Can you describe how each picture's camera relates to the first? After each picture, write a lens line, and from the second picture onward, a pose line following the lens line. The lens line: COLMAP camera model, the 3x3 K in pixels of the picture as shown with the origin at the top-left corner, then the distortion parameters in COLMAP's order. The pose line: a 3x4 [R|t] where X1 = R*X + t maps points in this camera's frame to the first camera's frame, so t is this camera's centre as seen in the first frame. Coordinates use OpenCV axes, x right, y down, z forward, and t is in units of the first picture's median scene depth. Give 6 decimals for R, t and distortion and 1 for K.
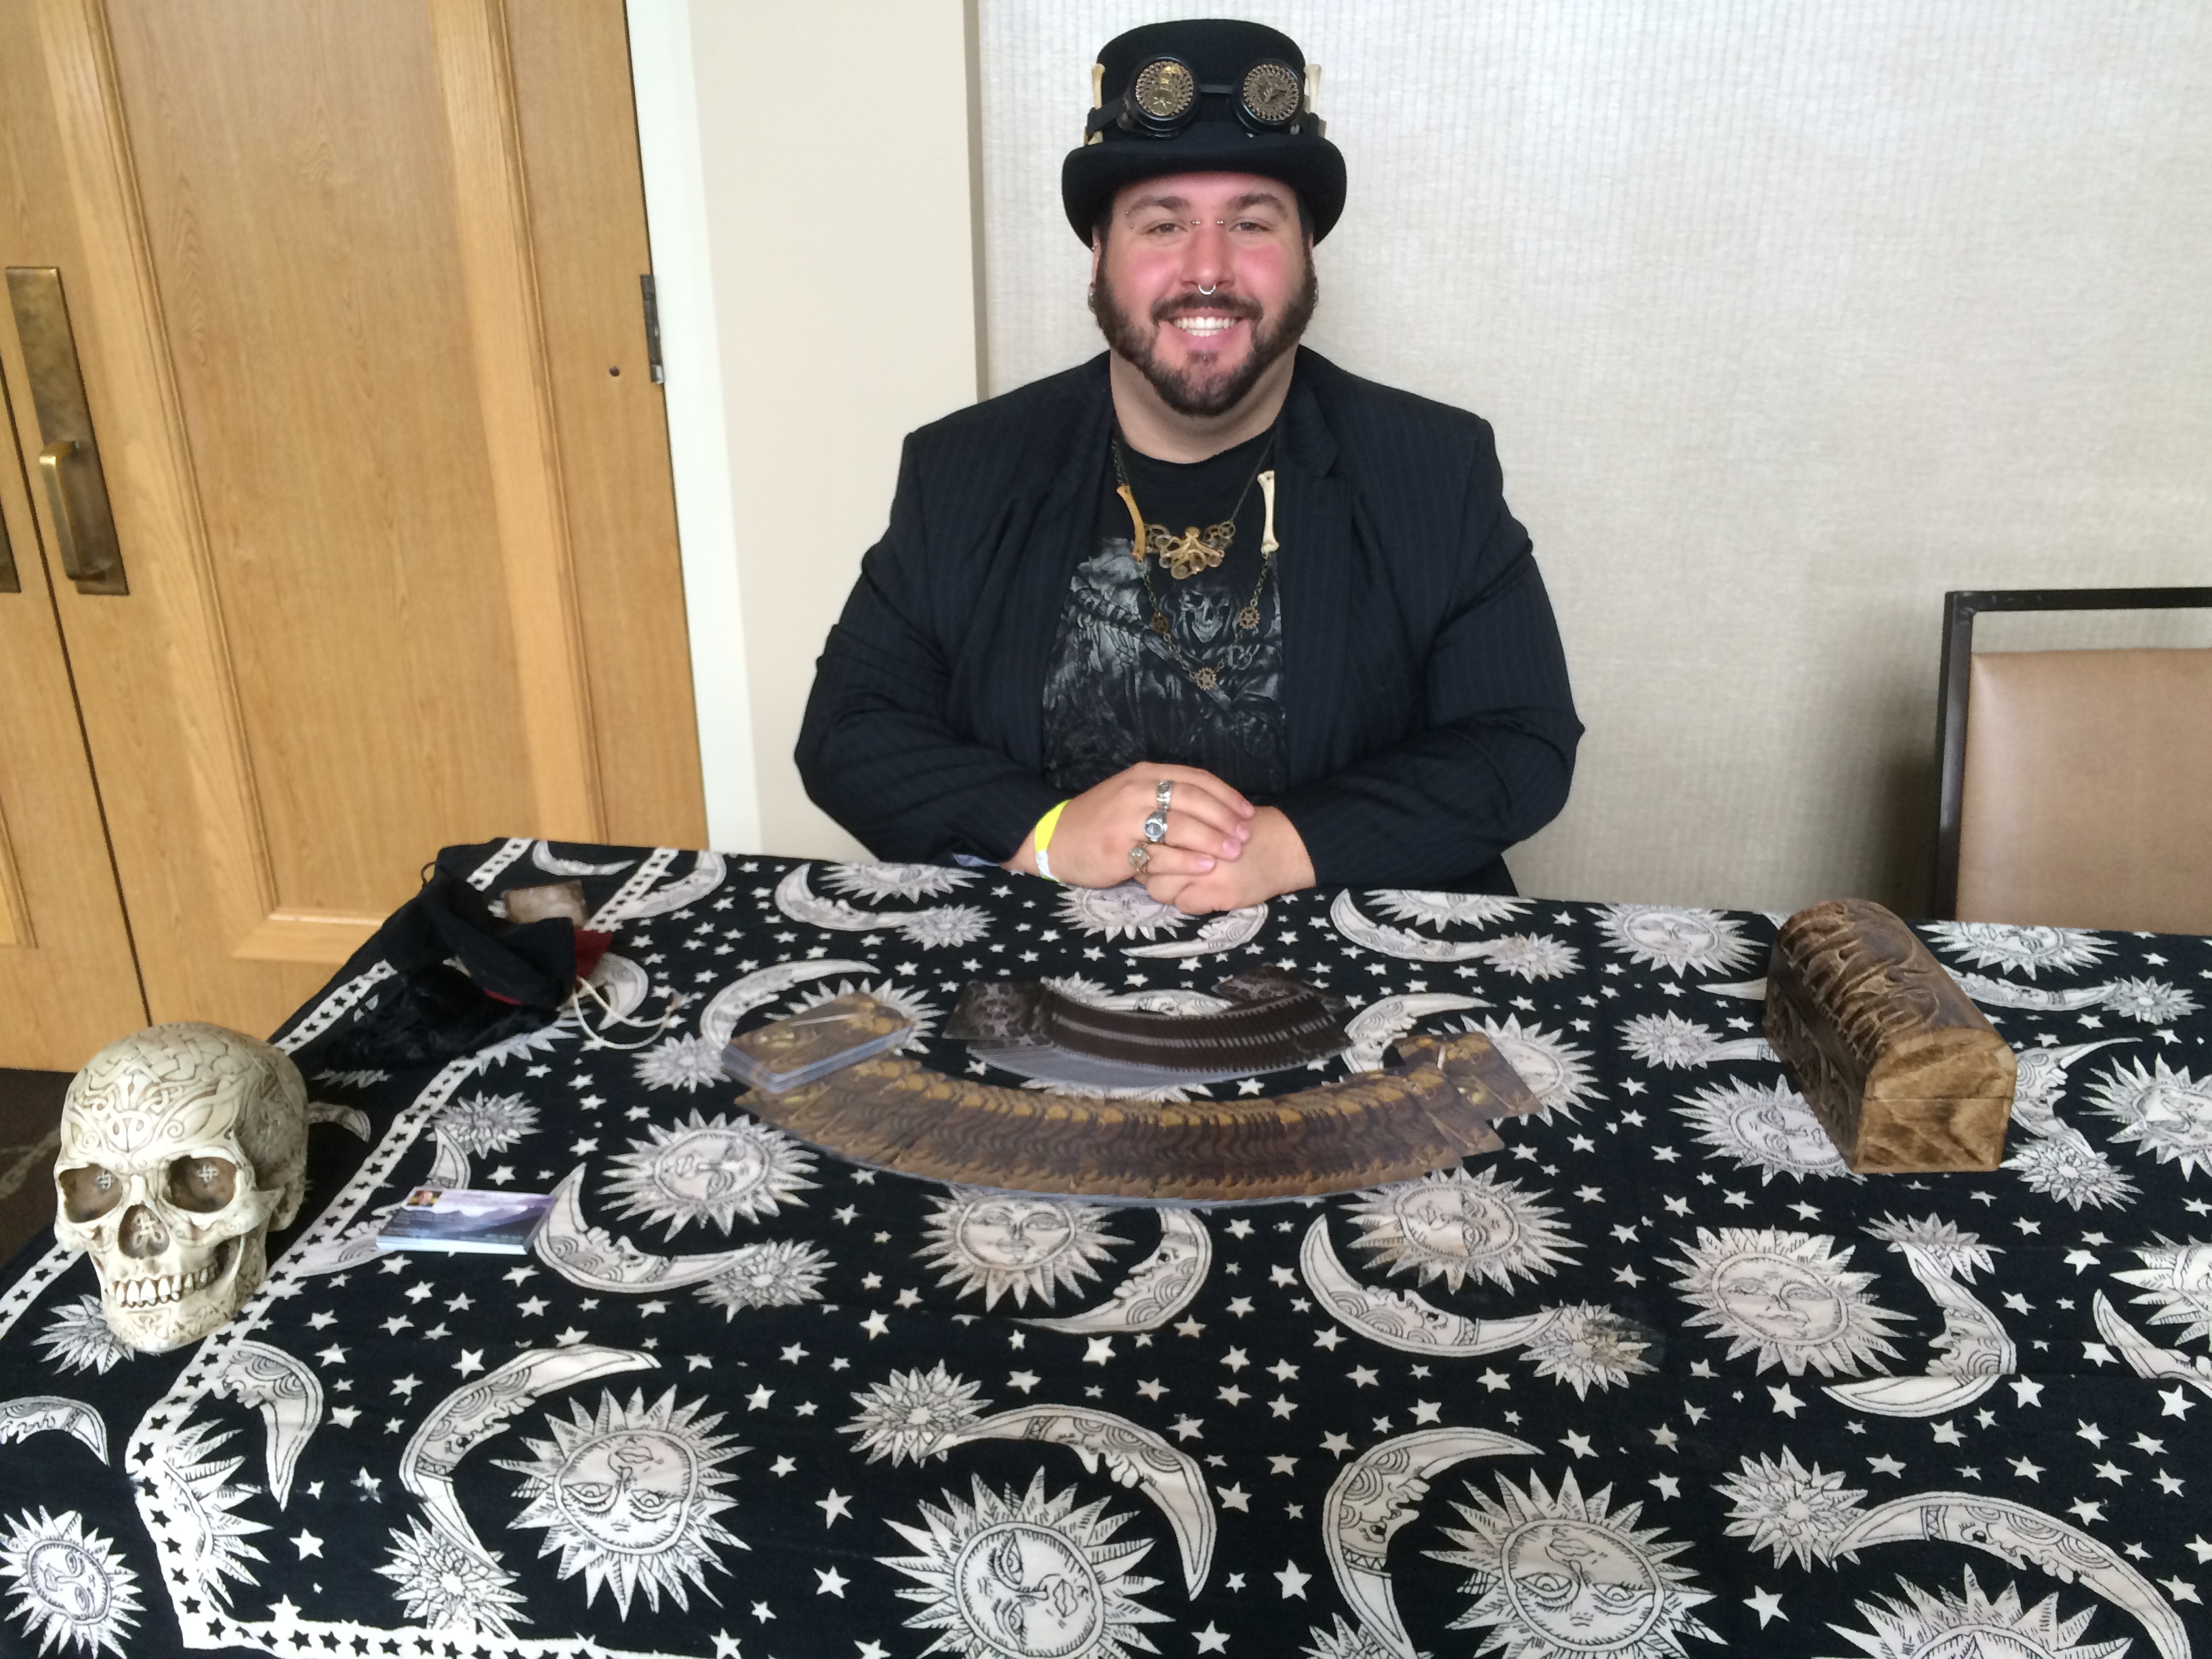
lens RADIAL K [[1941.8, 0, 1106.0], [0, 1941.8, 829.5], [0, 0, 1]] dist [0.084339, -0.133604]
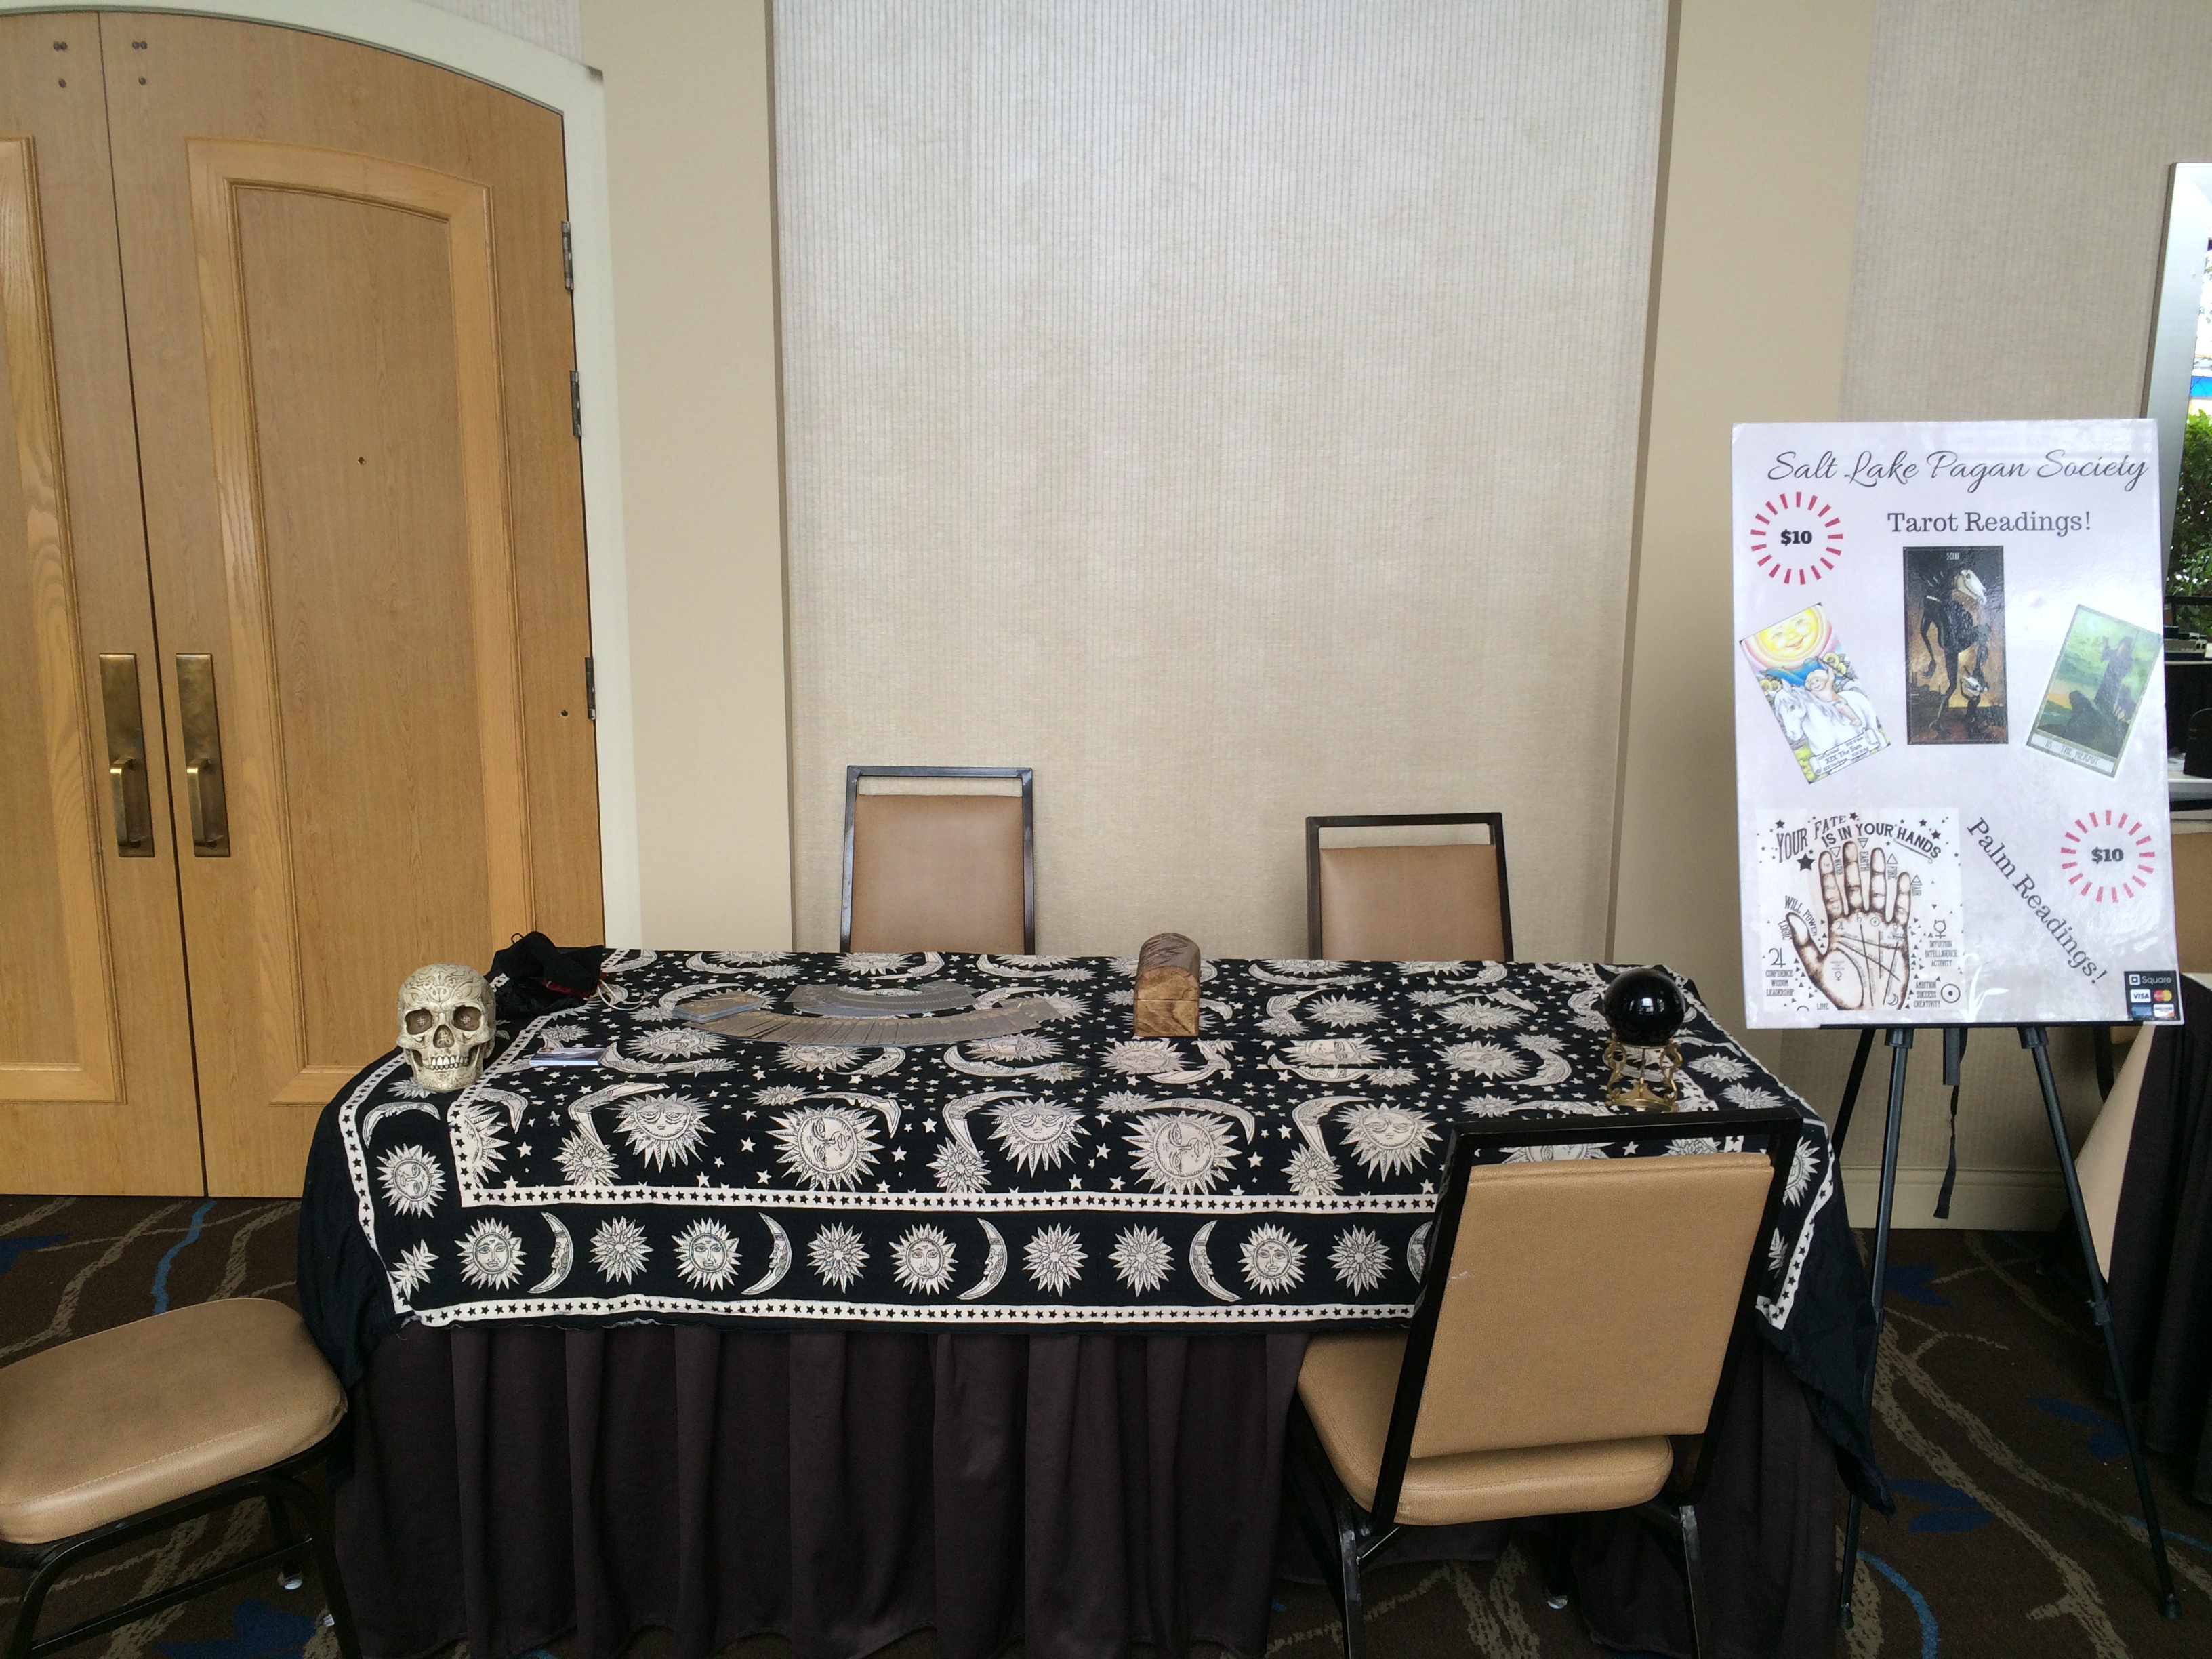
lens RADIAL K [[1941.8, 0, 1106.0], [0, 1941.8, 829.5], [0, 0, 1]] dist [0.084339, -0.133604]
pose [[0.992886, -0.008838, 0.118744, 0.017027], [0.032439, 0.979598, -0.198332, 0.377064], [-0.114569, 0.200773, 0.972915, -1.184054]]
